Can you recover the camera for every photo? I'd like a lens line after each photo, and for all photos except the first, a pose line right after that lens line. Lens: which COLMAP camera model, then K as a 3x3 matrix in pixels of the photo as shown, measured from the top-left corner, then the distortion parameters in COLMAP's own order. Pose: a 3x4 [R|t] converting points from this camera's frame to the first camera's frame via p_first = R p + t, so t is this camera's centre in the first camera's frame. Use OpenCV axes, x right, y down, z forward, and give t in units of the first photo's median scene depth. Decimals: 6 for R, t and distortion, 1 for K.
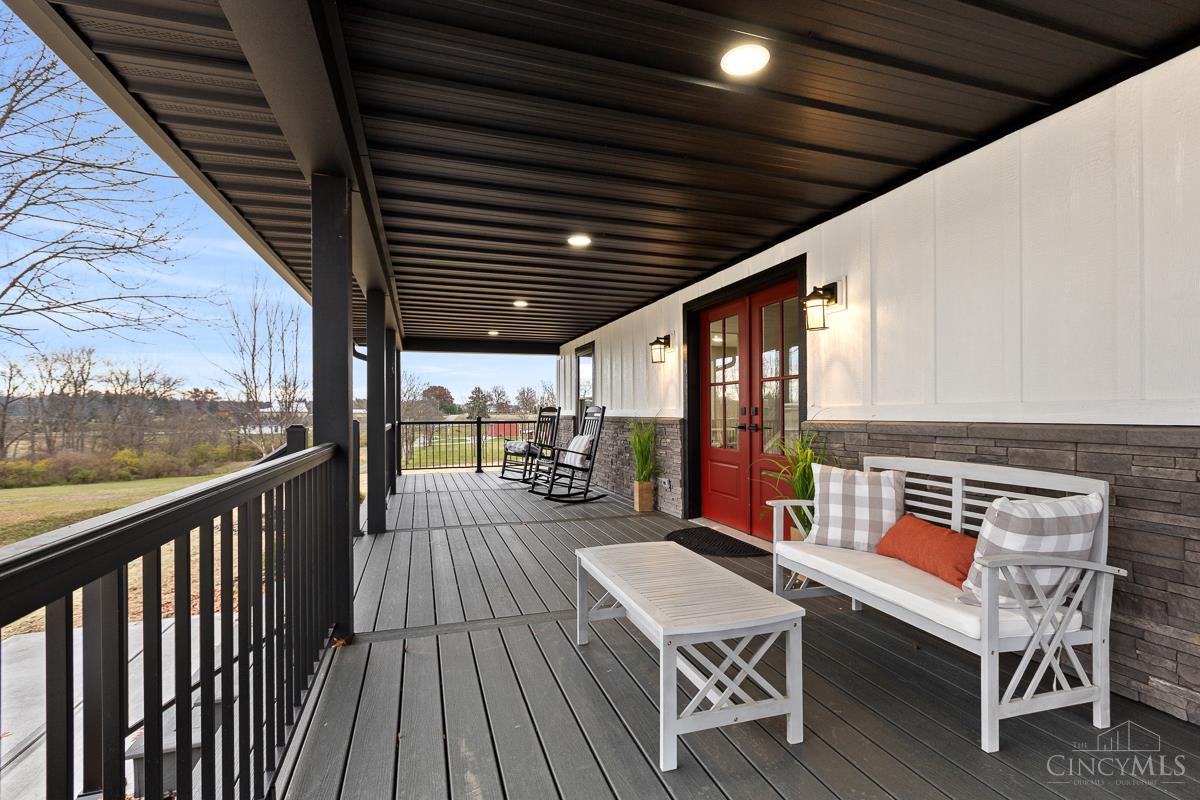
lens RADIAL K [[546.1, 0, 599.3], [0, 546.1, 407.5], [0, 0, 1]] dist [0.002030, -0.000082]
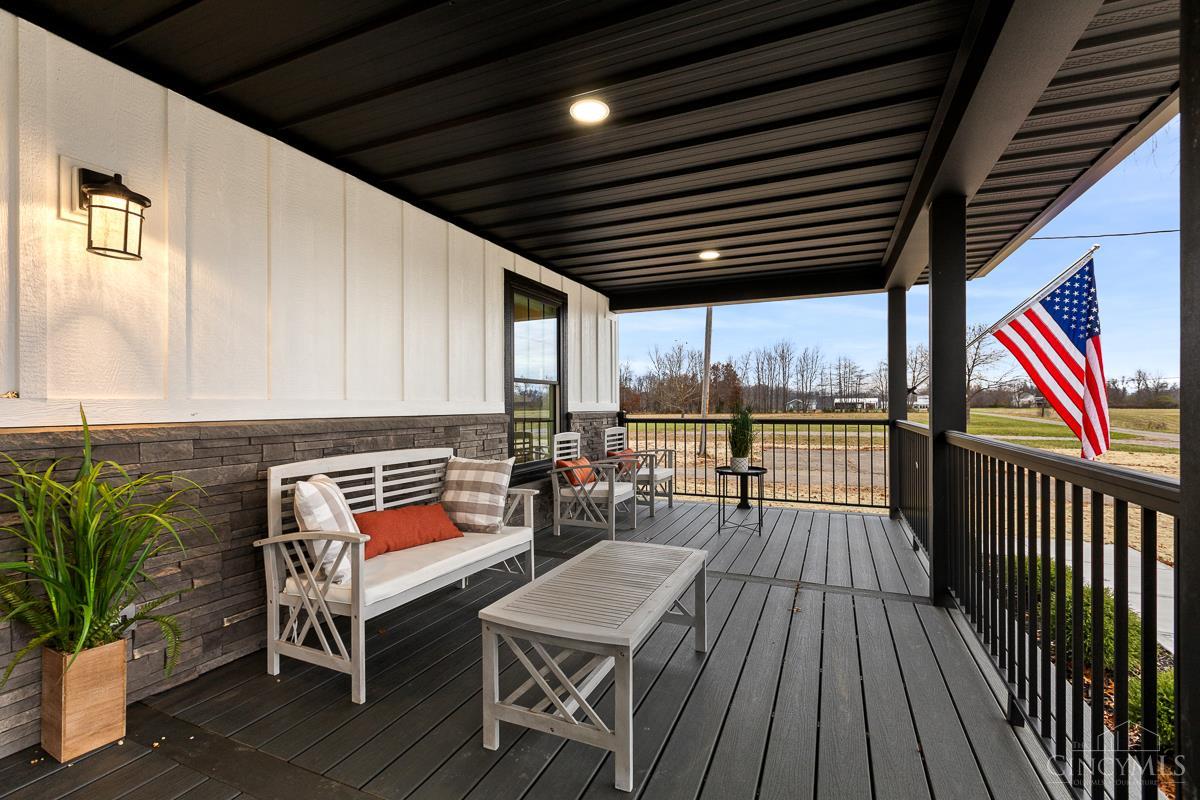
lens RADIAL K [[546.1, 0, 602.0], [0, 546.1, 403.8], [0, 0, 1]] dist [0.002030, -0.000082]
pose [[-0.743696, 0.009429, 0.668451, -0.443792], [0.003239, 0.999940, -0.010501, 0.013637], [-0.668510, -0.005645, -0.743682, 1.531866]]
